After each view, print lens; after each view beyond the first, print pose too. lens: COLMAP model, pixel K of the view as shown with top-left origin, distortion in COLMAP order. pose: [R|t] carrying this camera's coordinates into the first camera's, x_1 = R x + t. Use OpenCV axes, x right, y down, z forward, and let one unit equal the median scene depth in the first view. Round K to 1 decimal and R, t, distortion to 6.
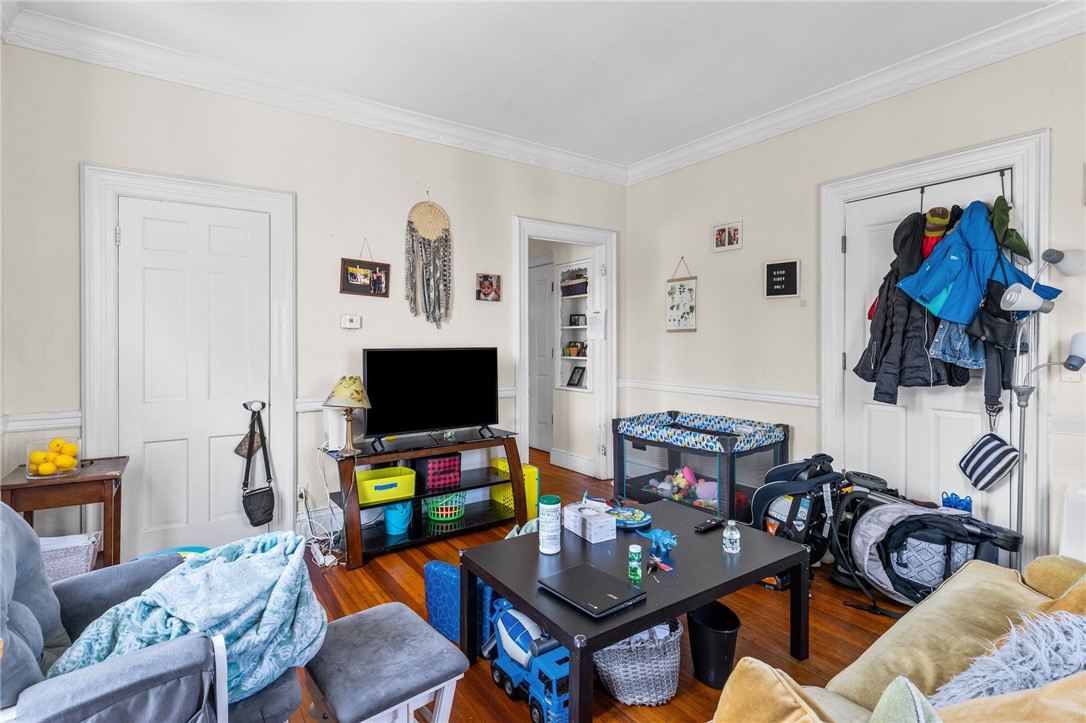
lens RADIAL K [[520.1, 0, 540.8], [0, 520.1, 352.6], [0, 0, 1]] dist [0.005226, 0.000165]
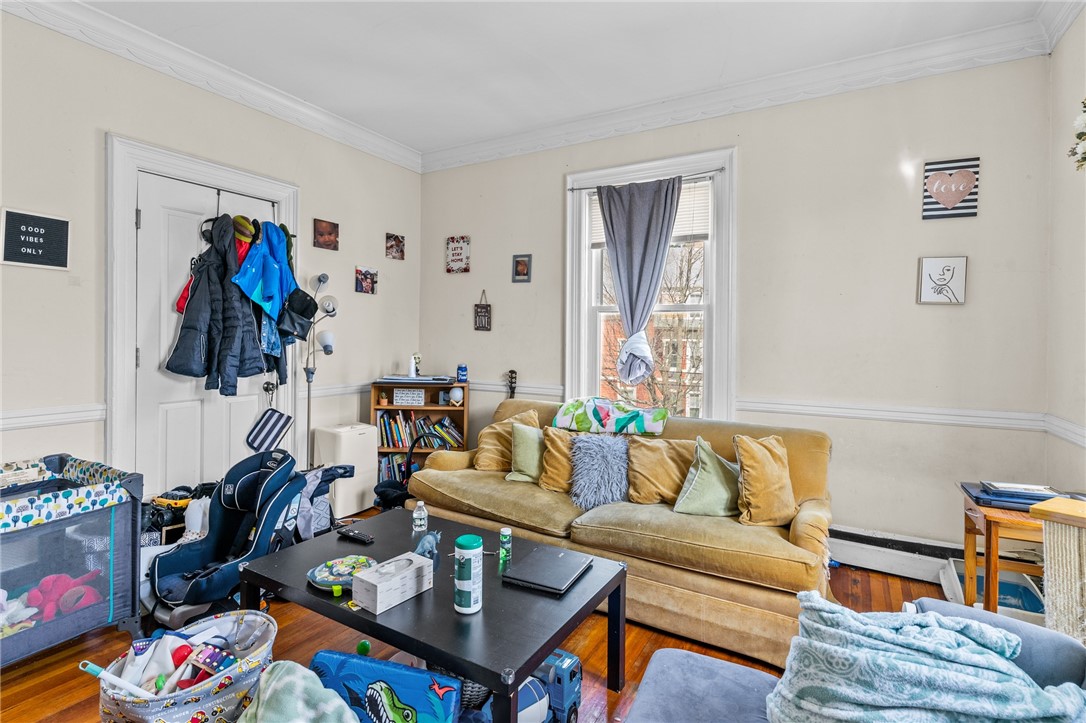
lens RADIAL K [[520.1, 0, 540.8], [0, 520.1, 352.6], [0, 0, 1]] dist [0.005226, 0.000165]
pose [[-0.419924, -0.028657, 0.907107, -0.478506], [0.015230, 0.999138, 0.038615, -0.015773], [-0.907431, 0.030030, -0.419126, 0.802417]]
